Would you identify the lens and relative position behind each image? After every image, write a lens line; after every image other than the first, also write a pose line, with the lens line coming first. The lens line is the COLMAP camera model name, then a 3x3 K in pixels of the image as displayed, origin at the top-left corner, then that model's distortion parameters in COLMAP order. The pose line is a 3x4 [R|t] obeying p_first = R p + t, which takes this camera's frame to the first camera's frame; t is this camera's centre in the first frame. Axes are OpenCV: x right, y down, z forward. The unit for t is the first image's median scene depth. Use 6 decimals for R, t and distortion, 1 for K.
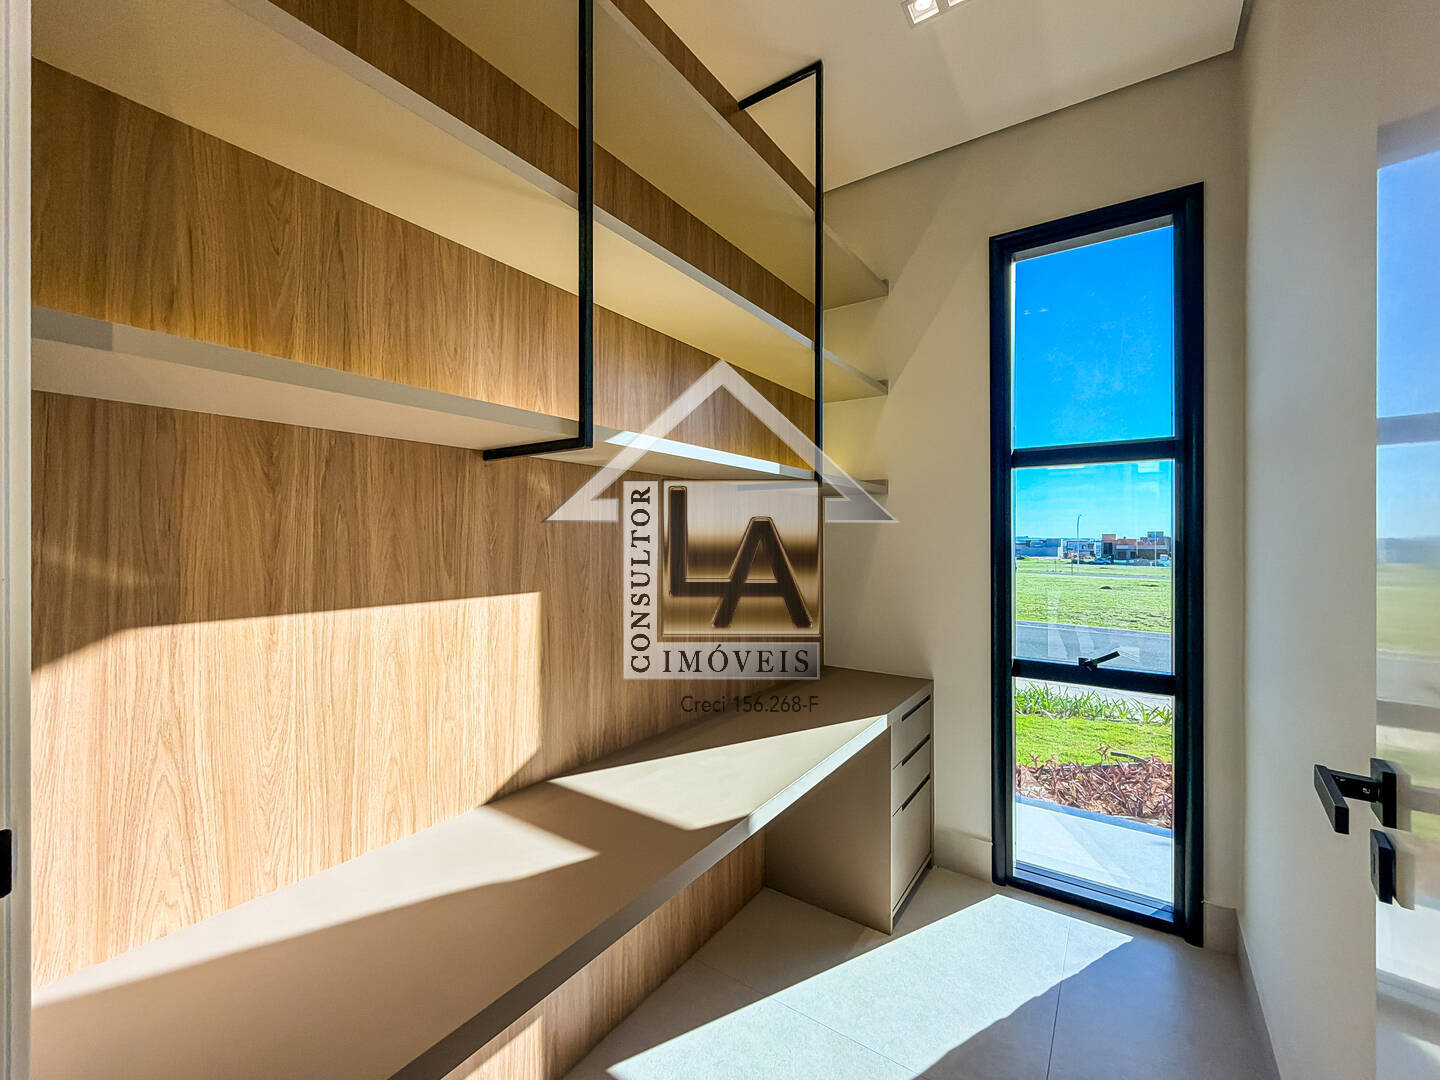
lens RADIAL K [[570.8, 0, 779.1], [0, 570.8, 534.2], [0, 0, 1]] dist [-0.000575, -0.000105]
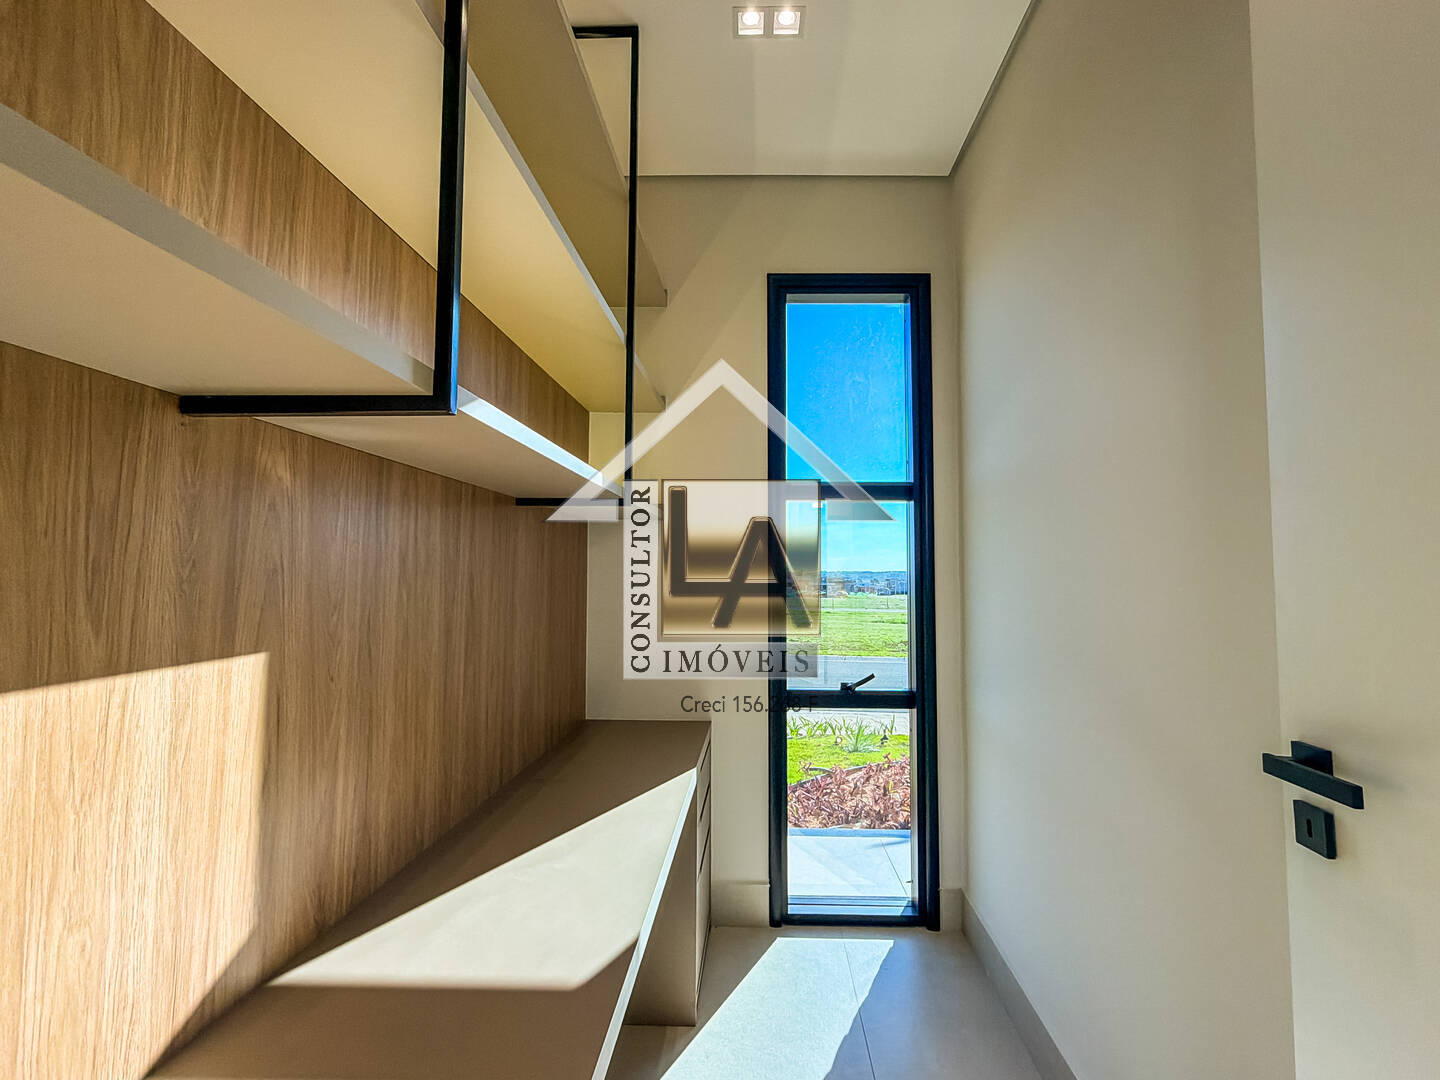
lens RADIAL K [[584.5, 0, 721.0], [0, 584.5, 540.9], [0, 0, 1]] dist [-0.000214, 0.000094]
pose [[0.862325, 0.031192, 0.505393, -0.289611], [-0.006396, 0.998692, -0.050725, 0.013319], [-0.506314, 0.040509, 0.861397, 0.219783]]
